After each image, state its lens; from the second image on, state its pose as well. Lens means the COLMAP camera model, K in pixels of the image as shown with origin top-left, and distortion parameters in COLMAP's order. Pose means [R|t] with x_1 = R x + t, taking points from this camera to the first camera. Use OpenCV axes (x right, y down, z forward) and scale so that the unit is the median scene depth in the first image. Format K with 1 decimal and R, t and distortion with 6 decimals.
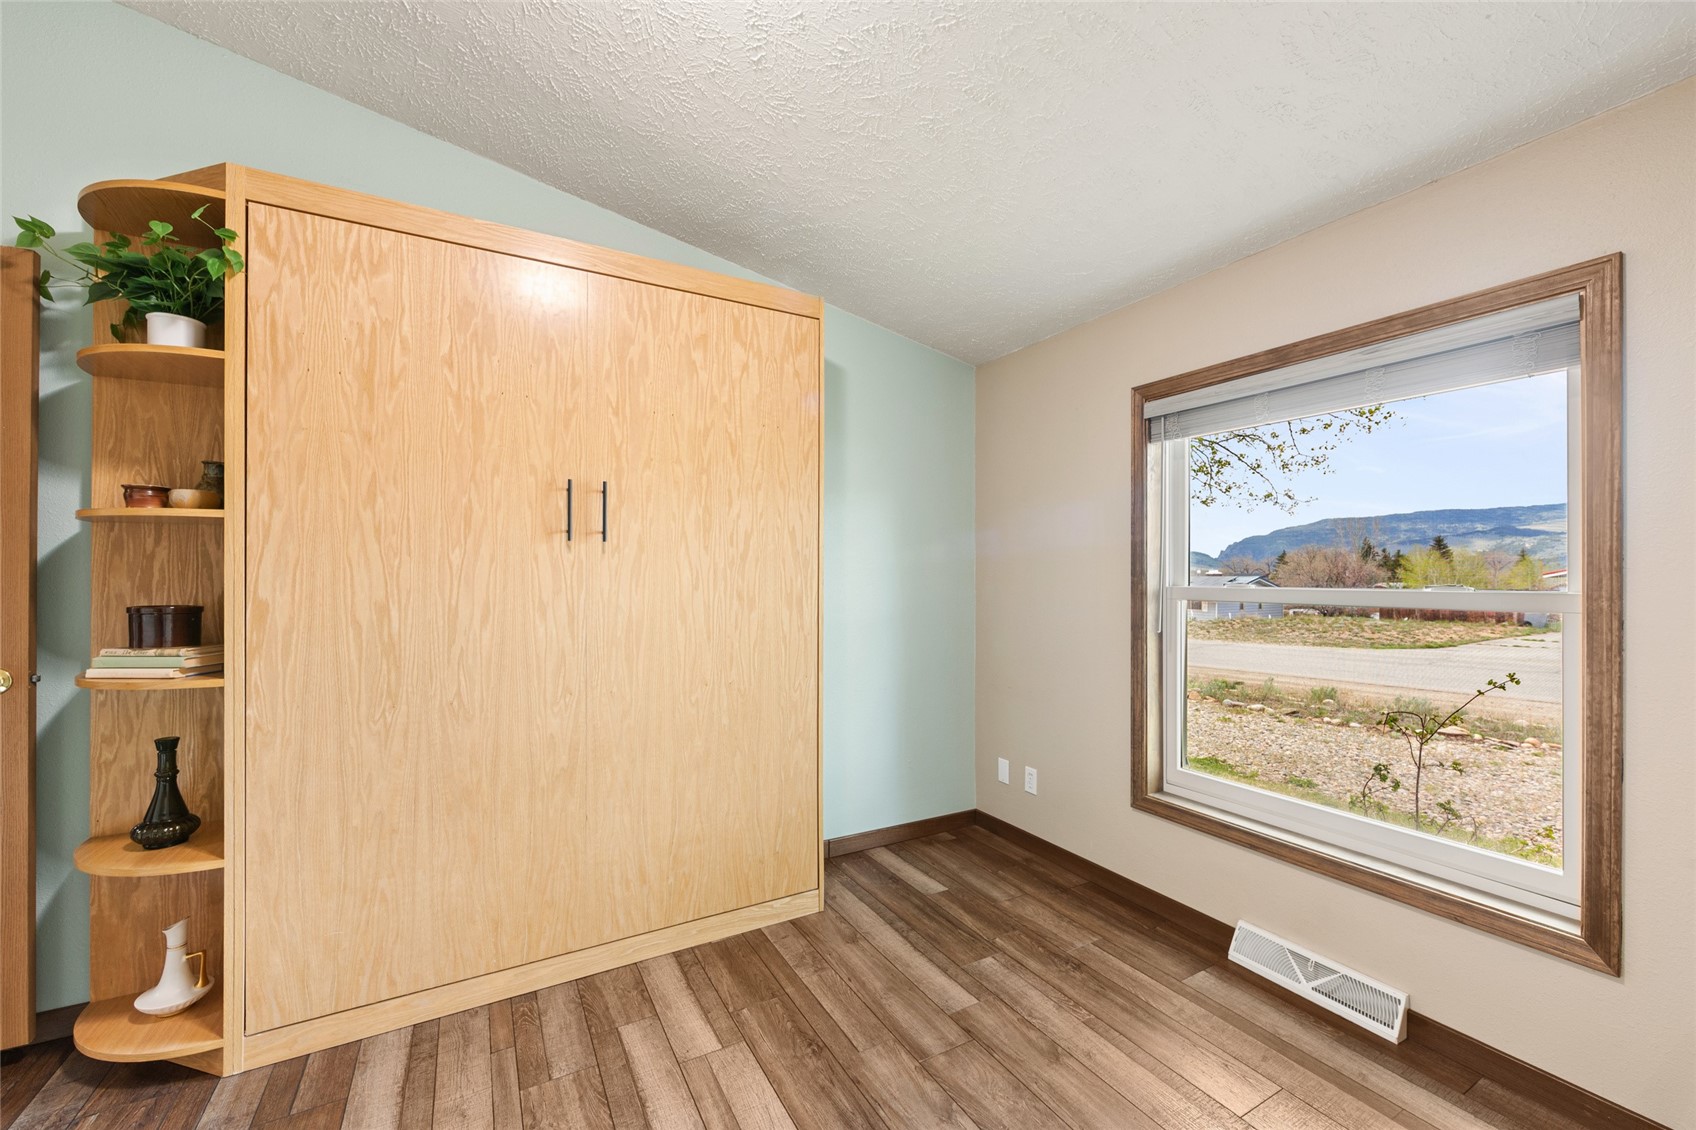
lens RADIAL K [[665.5, 0, 847.9], [0, 665.5, 566.3], [0, 0, 1]] dist [-0.003354, -0.000311]
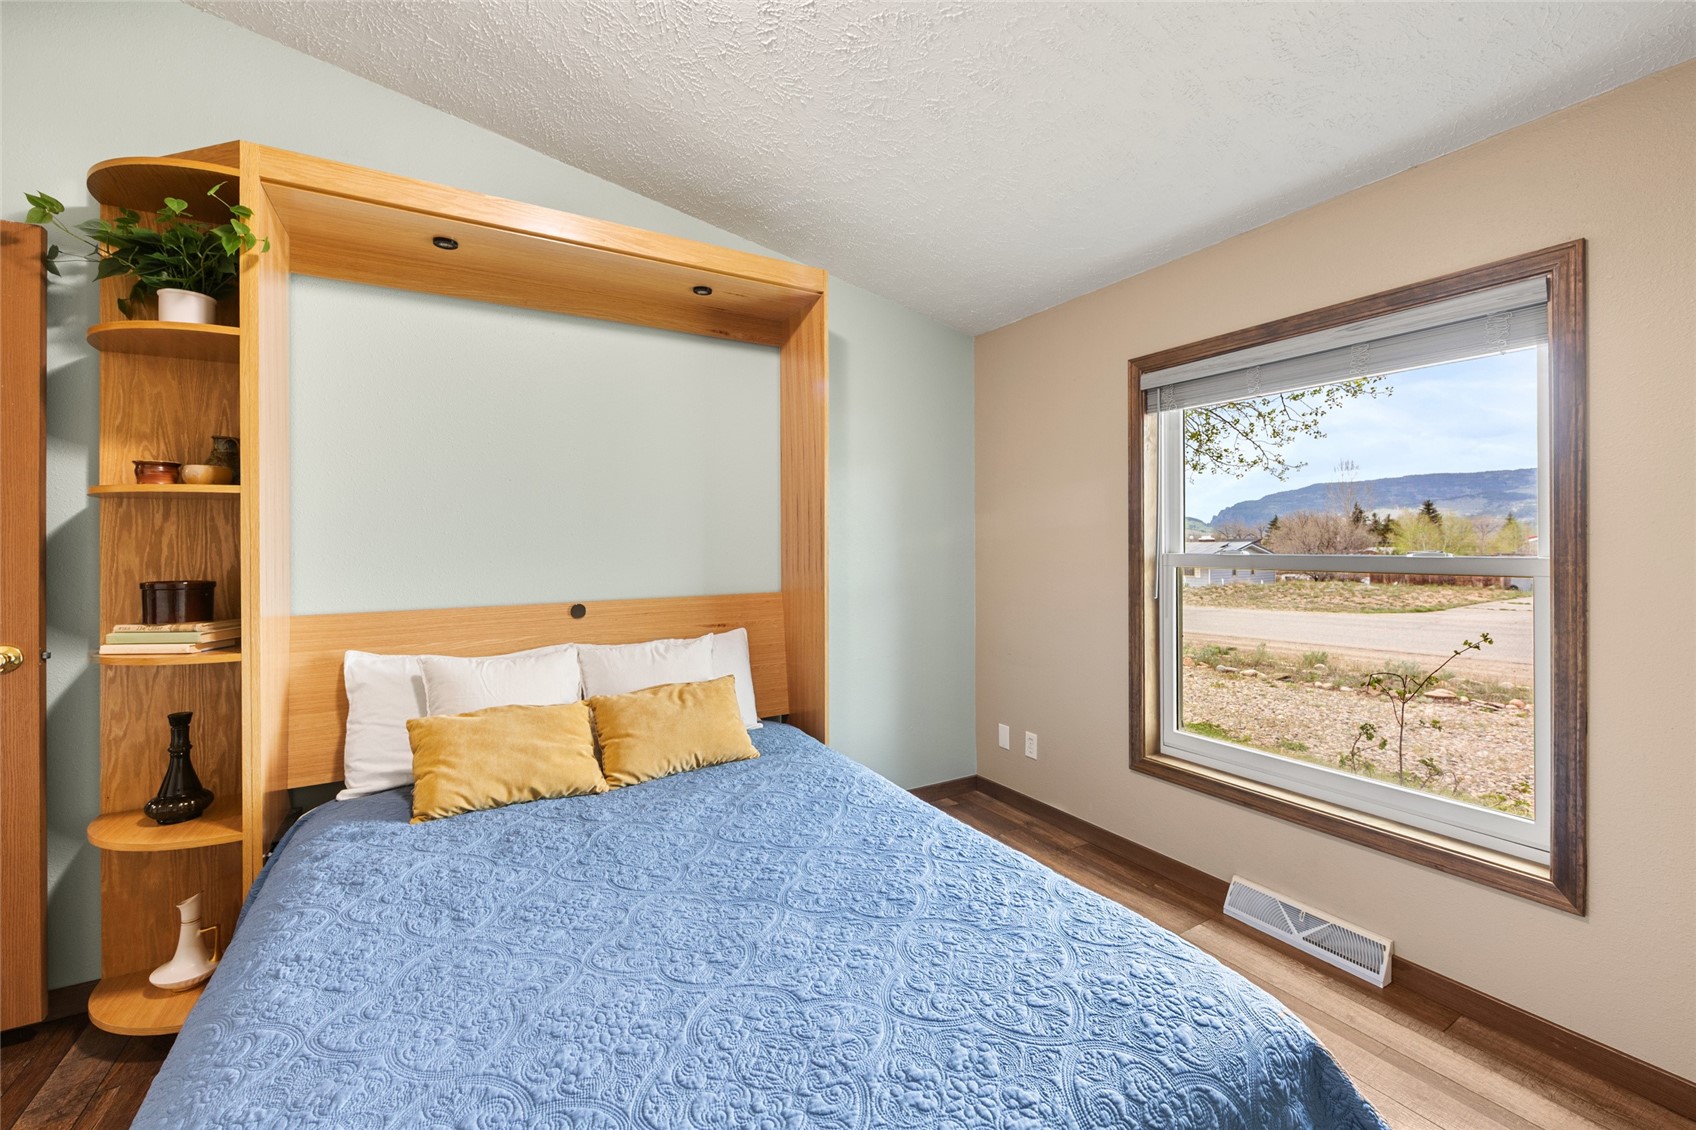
lens RADIAL K [[682.5, 0, 855.7], [0, 682.5, 537.9], [0, 0, 1]] dist [-0.001947, -0.000531]
pose [[0.999574, -0.006859, 0.028354, -0.033178], [0.006709, 0.999963, 0.005381, -0.004338], [-0.028390, -0.005188, 0.999583, -0.053874]]
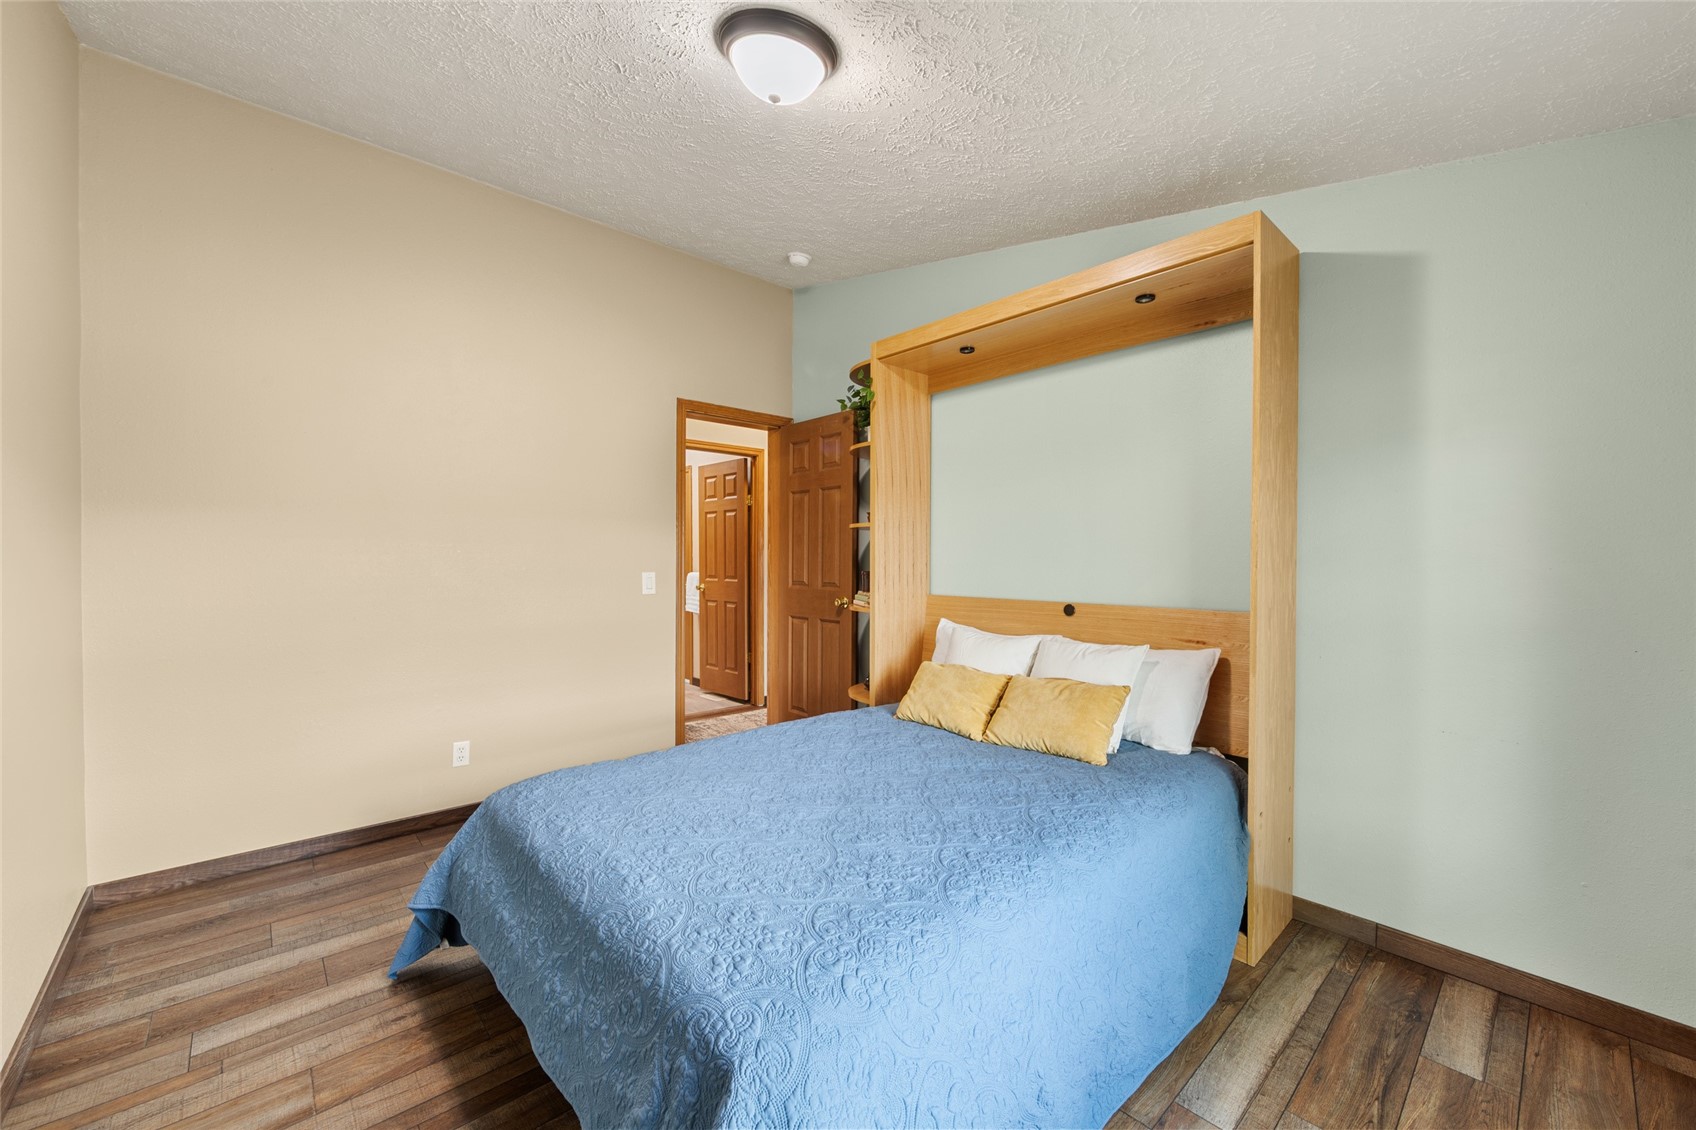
lens RADIAL K [[664.0, 0, 847.7], [0, 664.0, 559.7], [0, 0, 1]] dist [-0.002460, -0.000539]
pose [[0.221801, 0.002980, -0.975087, 0.819704], [0.008150, 0.999955, 0.004910, 0.012193], [0.975058, -0.009036, 0.221767, 0.430310]]
